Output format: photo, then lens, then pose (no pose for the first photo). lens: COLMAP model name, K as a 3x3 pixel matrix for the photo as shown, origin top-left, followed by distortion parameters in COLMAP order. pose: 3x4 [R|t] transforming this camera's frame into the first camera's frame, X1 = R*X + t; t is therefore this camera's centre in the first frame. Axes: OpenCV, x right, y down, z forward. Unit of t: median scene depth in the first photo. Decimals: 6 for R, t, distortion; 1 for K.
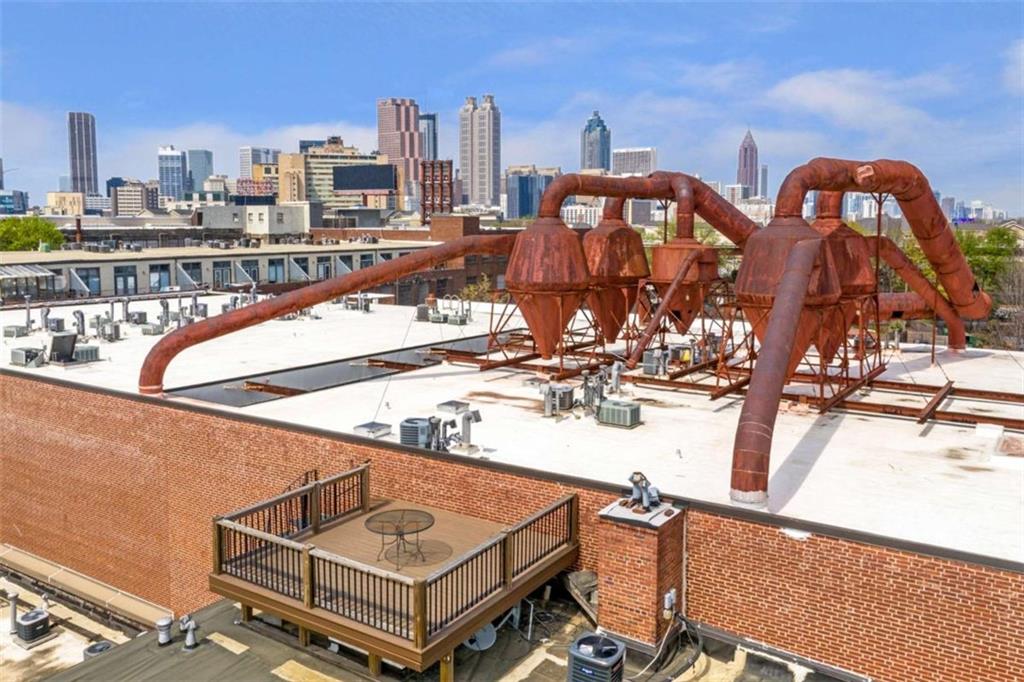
lens RADIAL K [[846.5, 0, 512.2], [0, 846.5, 339.8], [0, 0, 1]] dist [0.002421, 0.001369]
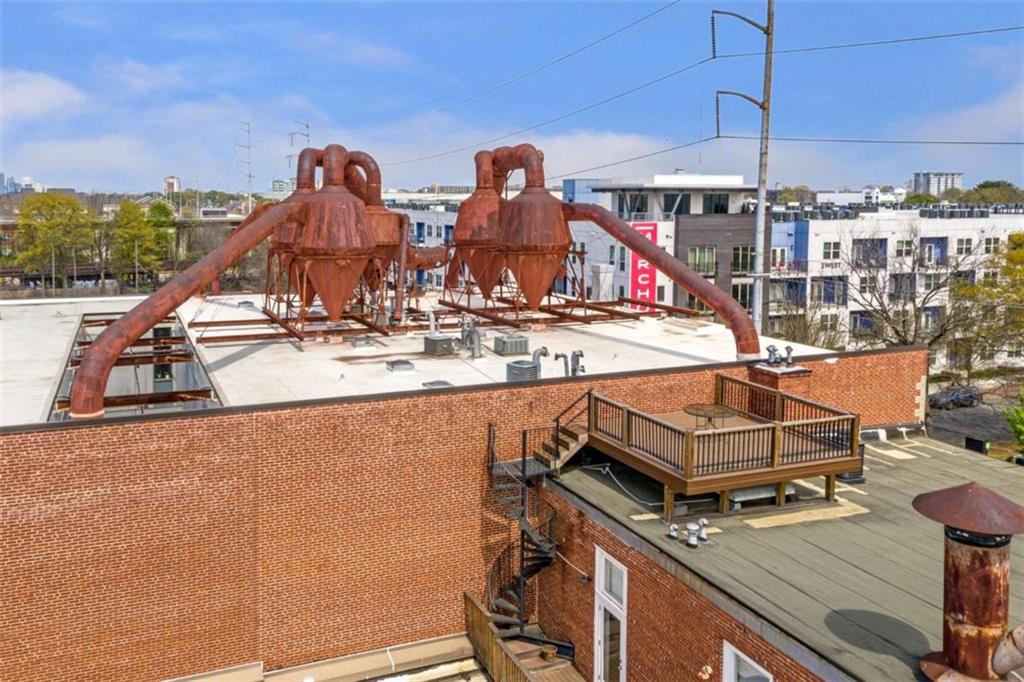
lens RADIAL K [[846.5, 0, 512.1], [0, 846.5, 340.4], [0, 0, 1]] dist [0.002421, 0.001369]
pose [[0.542498, -0.137541, 0.828721, -0.899999], [0.113093, 0.989483, 0.090189, -0.032790], [-0.832410, 0.044795, 0.552347, 0.328593]]
